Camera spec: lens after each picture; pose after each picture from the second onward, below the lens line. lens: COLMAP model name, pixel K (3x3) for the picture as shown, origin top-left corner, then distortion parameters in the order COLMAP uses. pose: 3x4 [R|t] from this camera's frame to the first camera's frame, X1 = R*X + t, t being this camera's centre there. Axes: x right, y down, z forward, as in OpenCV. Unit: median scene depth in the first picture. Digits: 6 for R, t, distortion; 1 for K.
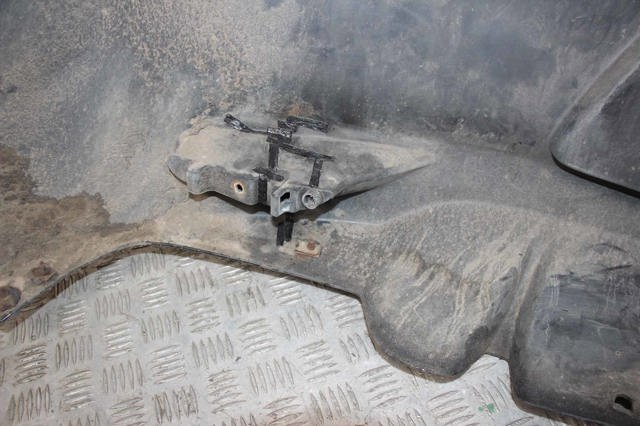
lens RADIAL K [[520.8, 0, 320.0], [0, 520.8, 213.0], [0, 0, 1]] dist [-0.184910, 0.152926]
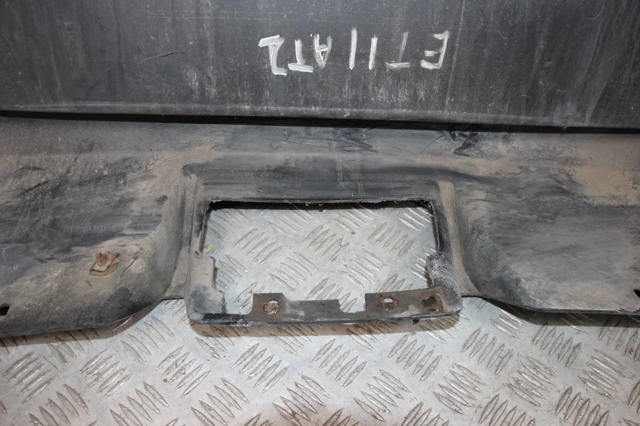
lens RADIAL K [[520.8, 0, 320.0], [0, 520.8, 213.0], [0, 0, 1]] dist [-0.184910, 0.152926]
pose [[0.854685, -0.330270, 0.400544, 0.650122], [0.305964, 0.943760, 0.125311, 0.205643], [-0.419404, 0.015451, 0.907668, -0.172731]]
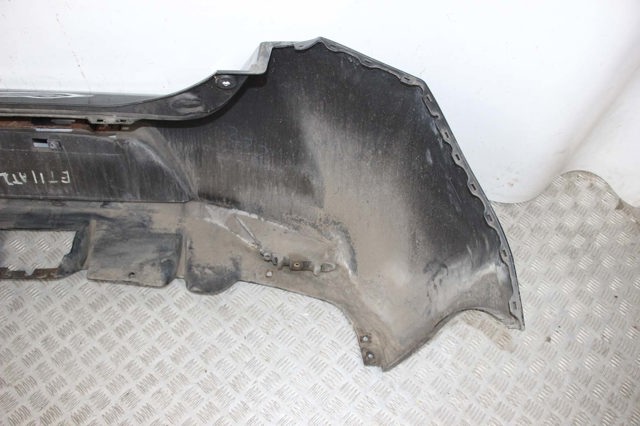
lens RADIAL K [[520.8, 0, 320.0], [0, 520.8, 213.0], [0, 0, 1]] dist [-0.184910, 0.152926]
pose [[0.866334, -0.361640, 0.344502, 1.442271], [0.284819, 0.924306, 0.254040, 0.011074], [-0.410296, -0.121963, 0.903760, -2.010577]]
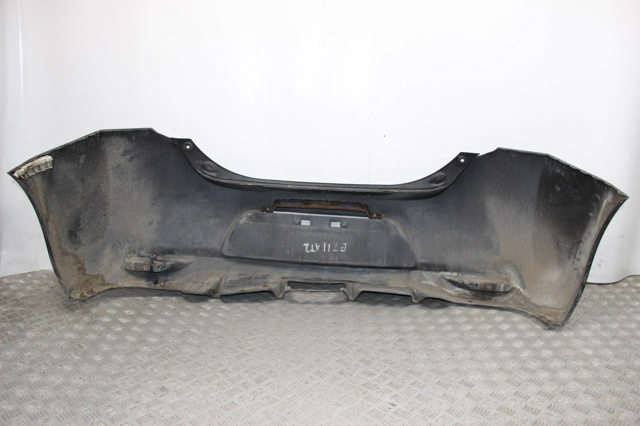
lens RADIAL K [[520.8, 0, 320.0], [0, 520.8, 213.0], [0, 0, 1]] dist [-0.184910, 0.152926]
pose [[0.886899, -0.020405, 0.461512, -0.737738], [0.271334, 0.831552, -0.484663, 1.795489], [-0.373882, 0.555071, 0.743040, -2.522778]]
